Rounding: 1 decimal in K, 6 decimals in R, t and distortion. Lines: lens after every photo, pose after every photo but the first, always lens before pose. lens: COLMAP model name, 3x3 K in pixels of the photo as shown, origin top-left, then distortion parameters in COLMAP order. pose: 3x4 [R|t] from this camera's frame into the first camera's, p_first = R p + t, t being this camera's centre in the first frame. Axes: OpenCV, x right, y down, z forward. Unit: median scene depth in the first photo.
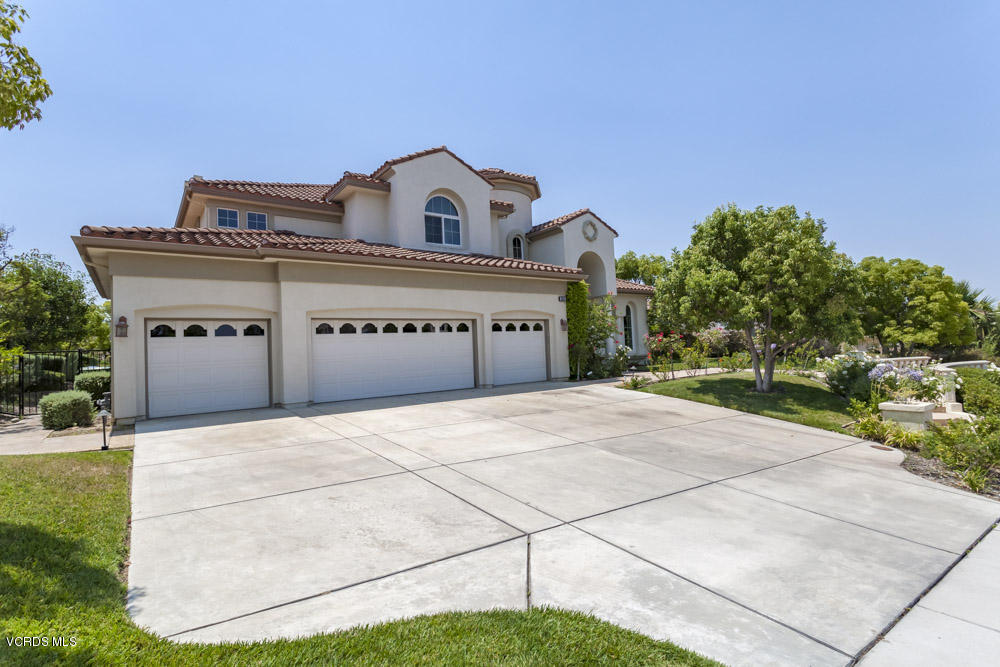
lens RADIAL K [[516.6, 0, 500.0], [0, 516.6, 333.5], [0, 0, 1]] dist [0.004212, 0.000304]
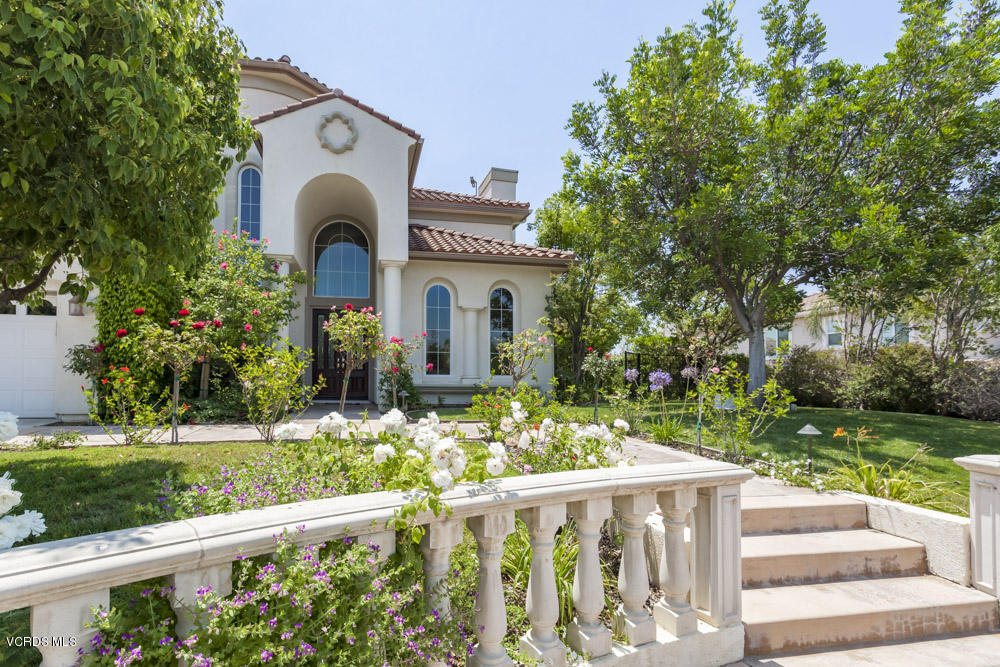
lens RADIAL K [[494.3, 0, 512.3], [0, 494.3, 349.6], [0, 0, 1]] dist [0.017275, 0.000214]
pose [[0.898727, -0.014374, -0.438274, 0.684241], [-0.008545, 0.998699, -0.050276, 0.045407], [0.438426, 0.048930, 0.897434, 0.829729]]
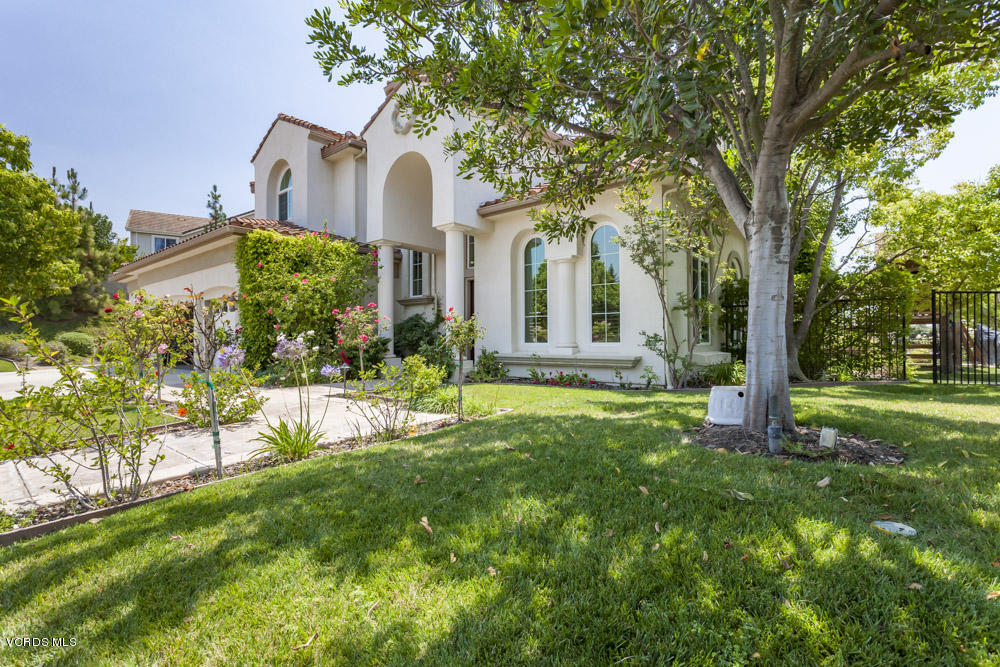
lens RADIAL K [[516.6, 0, 500.0], [0, 516.6, 333.5], [0, 0, 1]] dist [0.004212, 0.000304]
pose [[0.191196, -0.016373, -0.981415, 0.904807], [0.003447, 0.999866, -0.016010, 0.045467], [0.981546, -0.000322, 0.191226, 1.265085]]
